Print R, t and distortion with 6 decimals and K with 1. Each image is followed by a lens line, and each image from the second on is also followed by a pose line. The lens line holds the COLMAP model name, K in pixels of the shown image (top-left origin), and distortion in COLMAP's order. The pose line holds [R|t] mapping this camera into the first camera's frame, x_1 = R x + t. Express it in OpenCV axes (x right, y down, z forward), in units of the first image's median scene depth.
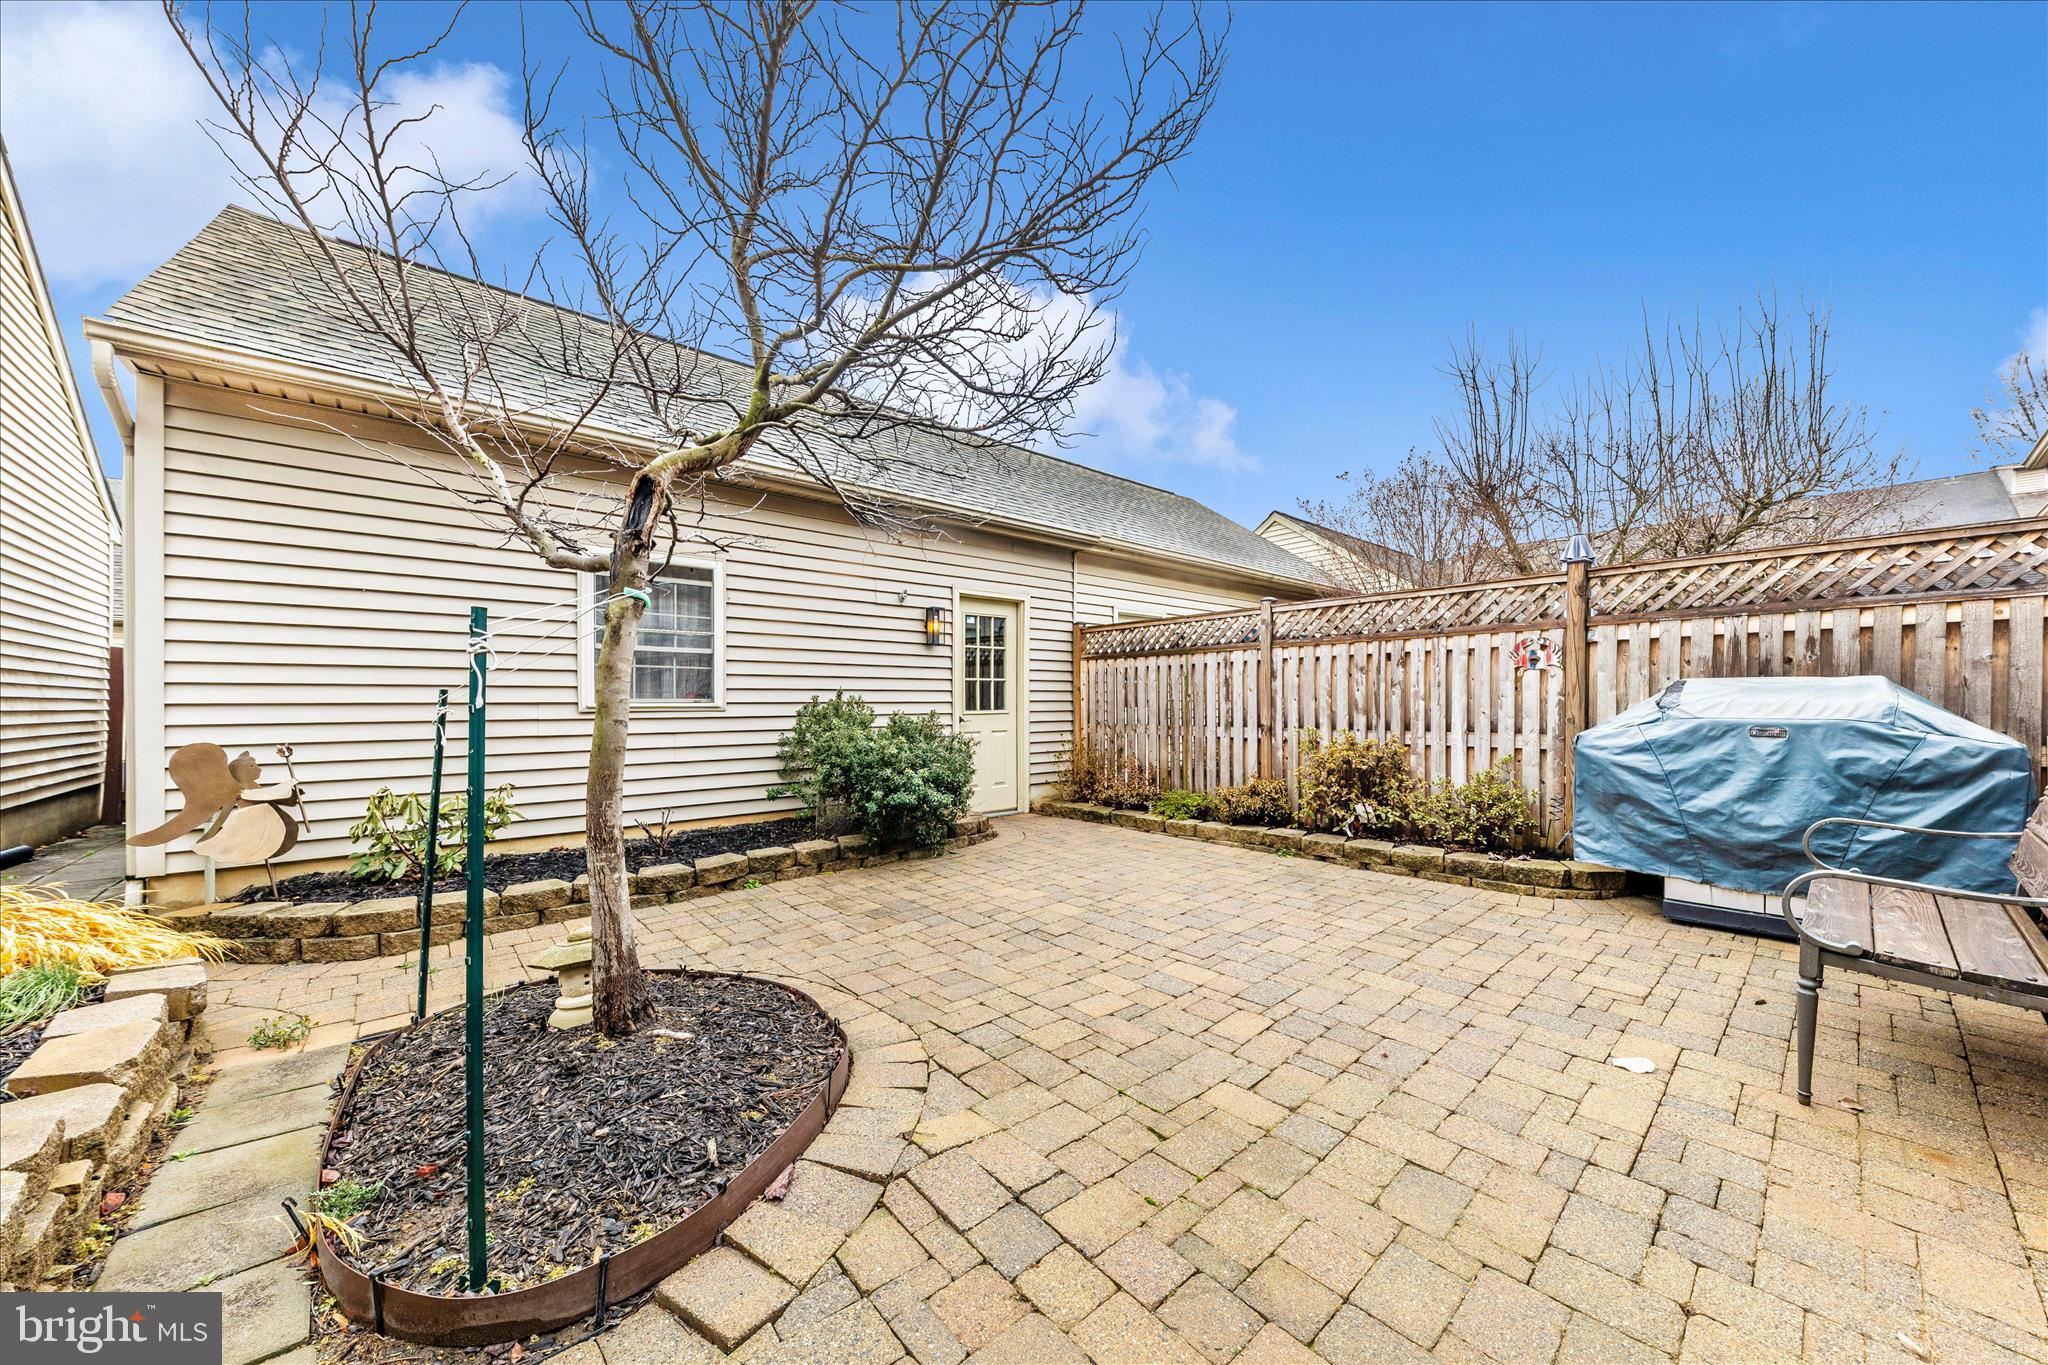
lens RADIAL K [[720.9, 0, 1032.9], [0, 720.9, 716.7], [0, 0, 1]] dist [0.008233, -0.004157]
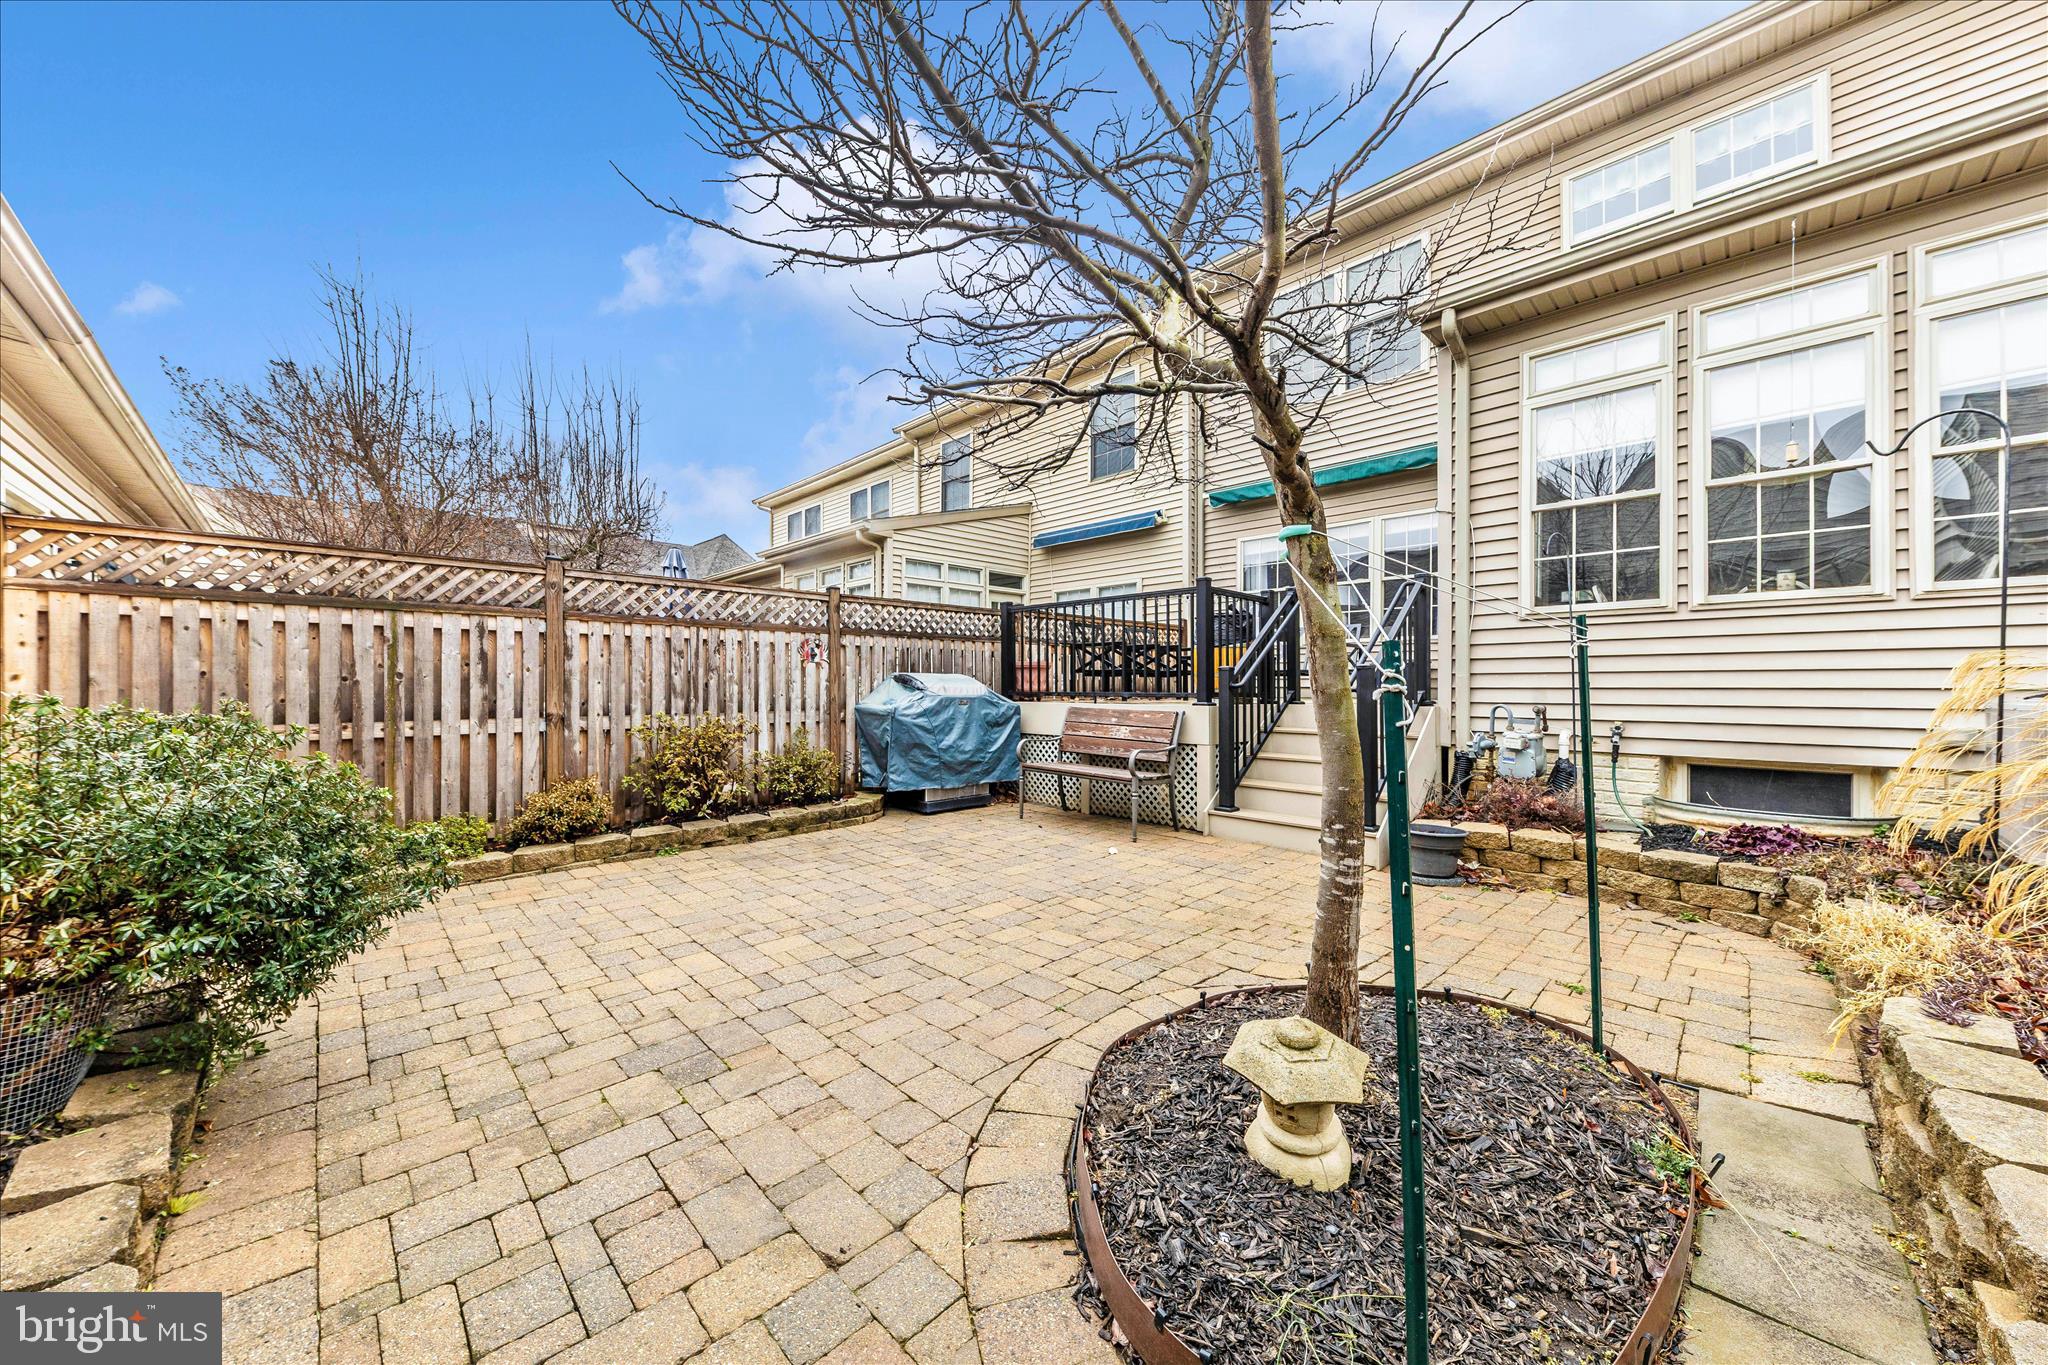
lens RADIAL K [[730.0, 0, 1024.0], [0, 730.0, 682.5], [0, 0, 1]] dist [0.012000, -0.000002]
pose [[-0.043772, 0.009351, 0.998998, -0.648042], [0.020398, 0.999756, -0.008464, -0.007591], [-0.998833, 0.020007, -0.043952, 0.643184]]
